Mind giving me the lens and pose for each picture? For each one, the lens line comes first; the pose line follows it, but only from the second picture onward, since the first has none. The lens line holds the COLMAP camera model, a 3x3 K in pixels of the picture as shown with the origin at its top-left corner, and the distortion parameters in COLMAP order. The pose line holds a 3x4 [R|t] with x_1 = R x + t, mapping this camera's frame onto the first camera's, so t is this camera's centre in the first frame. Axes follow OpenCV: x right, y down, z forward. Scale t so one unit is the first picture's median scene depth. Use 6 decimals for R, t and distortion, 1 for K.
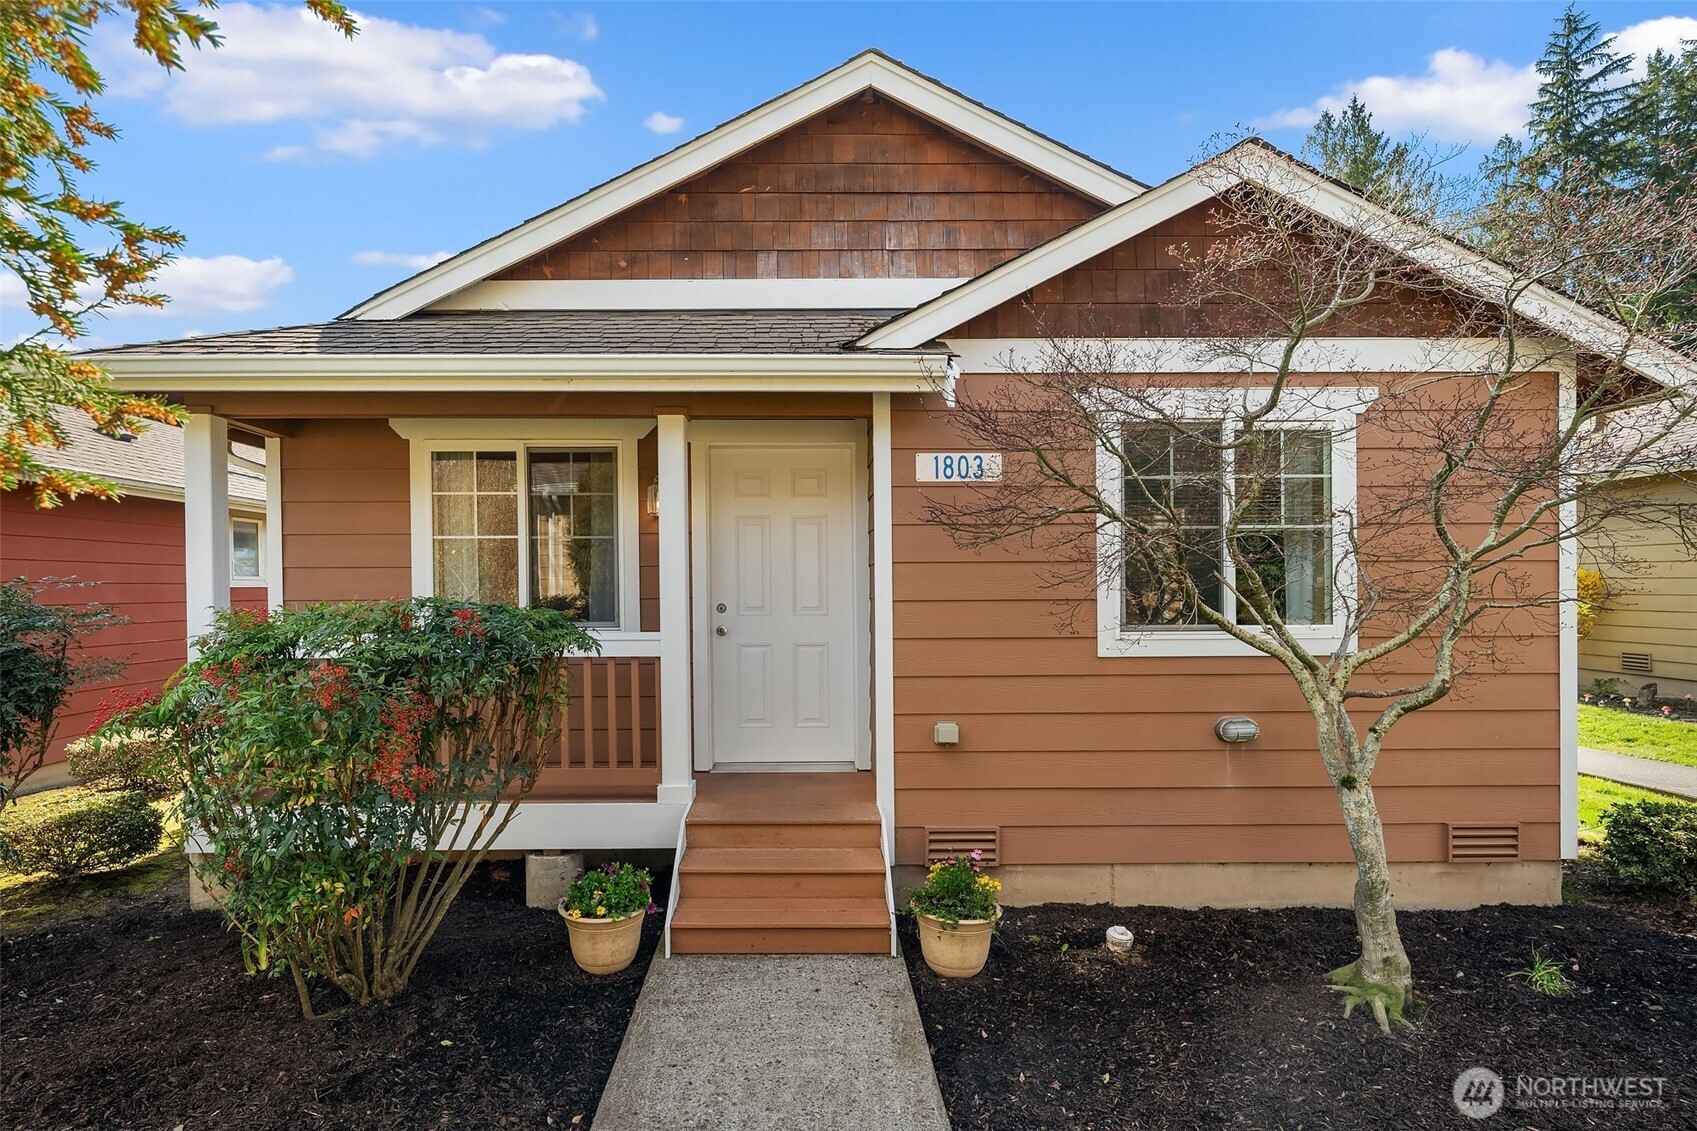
lens RADIAL K [[846.0, 0, 802.4], [0, 846.0, 584.3], [0, 0, 1]] dist [-0.002168, -0.001066]
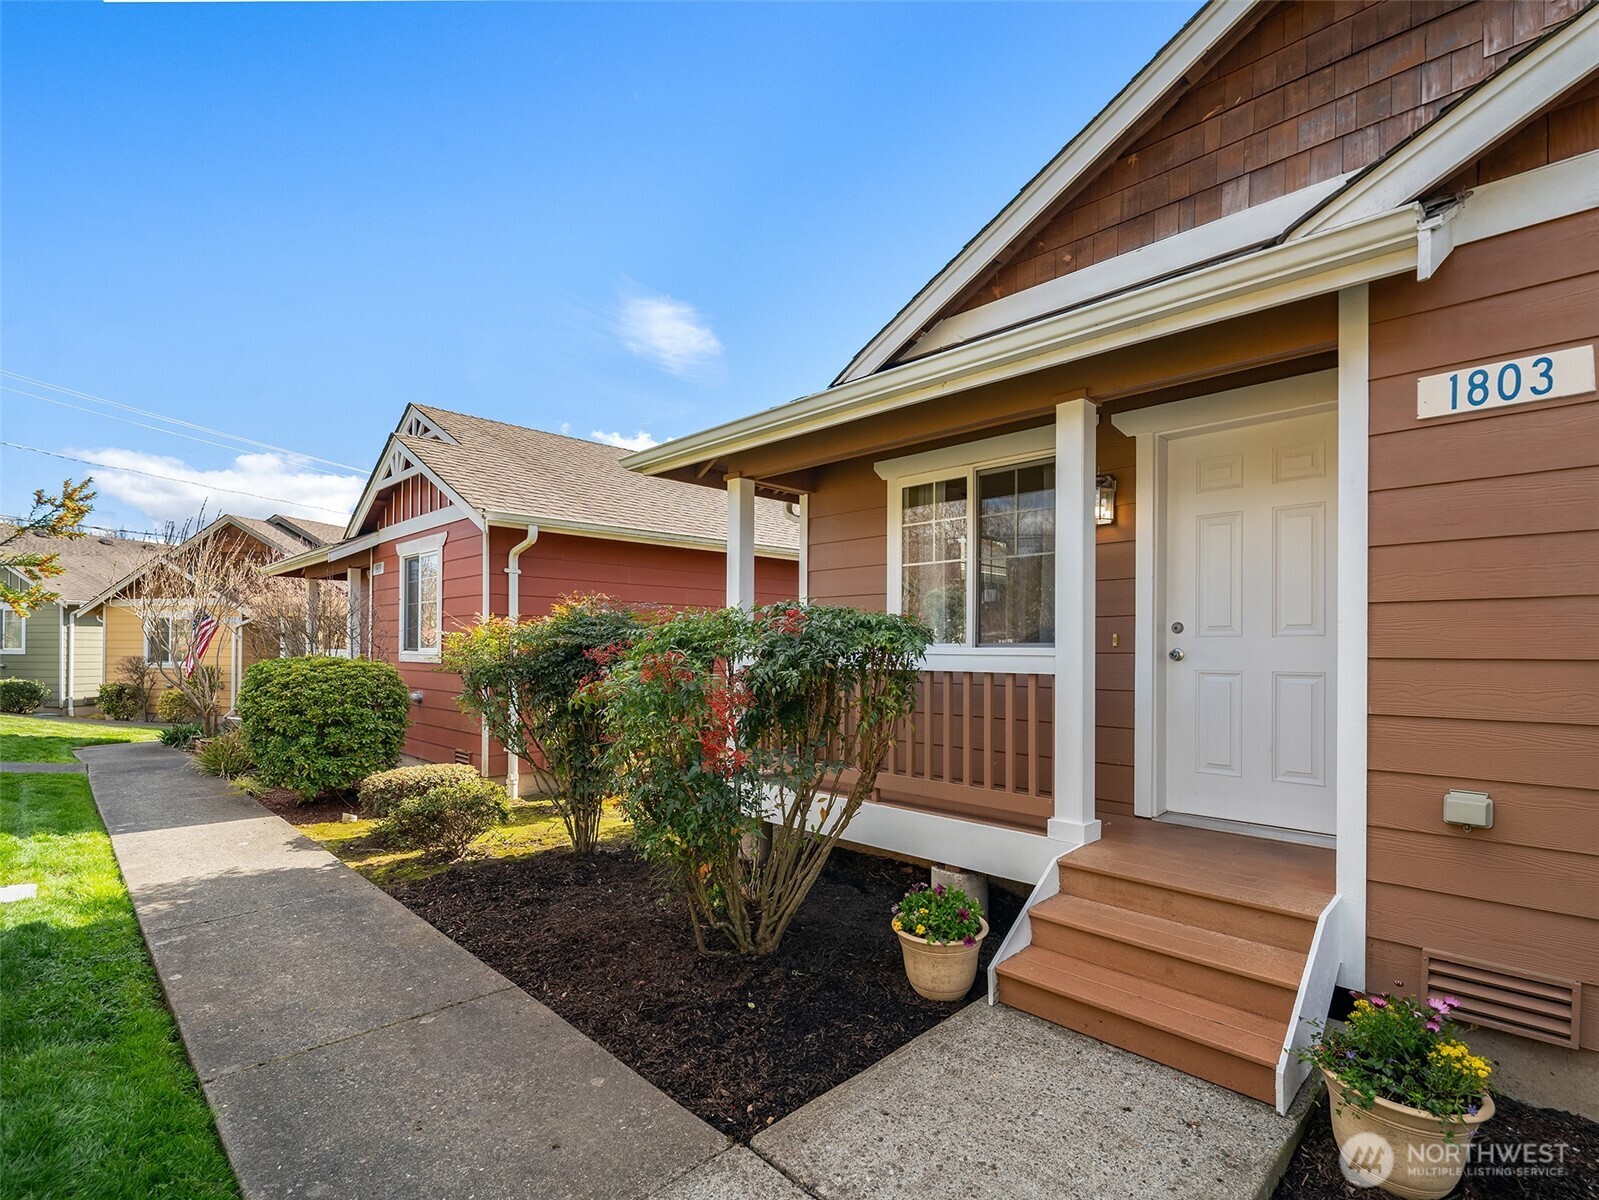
lens RADIAL K [[774.5, 0, 802.3], [0, 774.5, 640.1], [0, 0, 1]] dist [-0.002810, -0.000731]
pose [[0.706643, 0.003592, -0.707561, 0.223521], [-0.006221, 0.999980, -0.001137, 0.052657], [0.707543, 0.005205, 0.706651, 0.237607]]
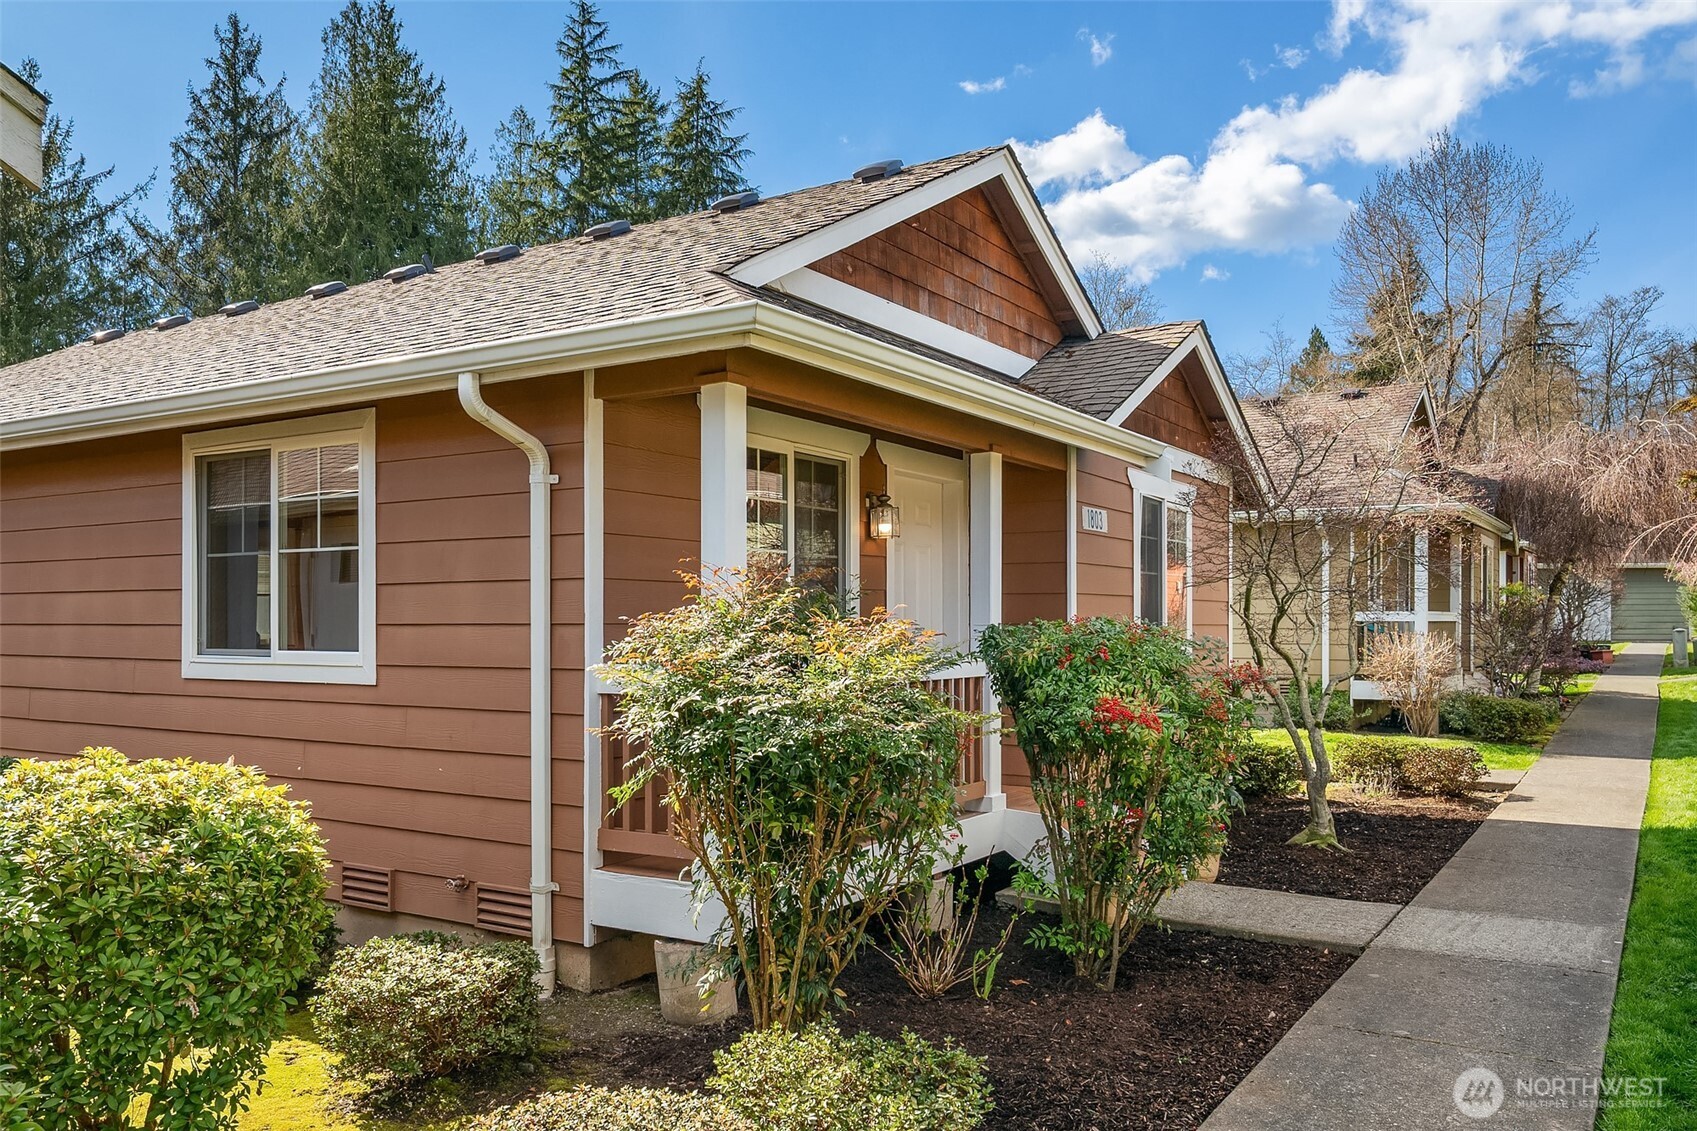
lens RADIAL K [[1296.2, 0, 848.5], [0, 1296.2, 565.5], [0, 0, 1]] dist [0.006553, 0.002616]
pose [[0.535537, 0.038382, 0.843639, -1.717189], [0.001551, 0.998920, -0.046431, 0.025623], [-0.844510, 0.026174, 0.534899, 0.273647]]
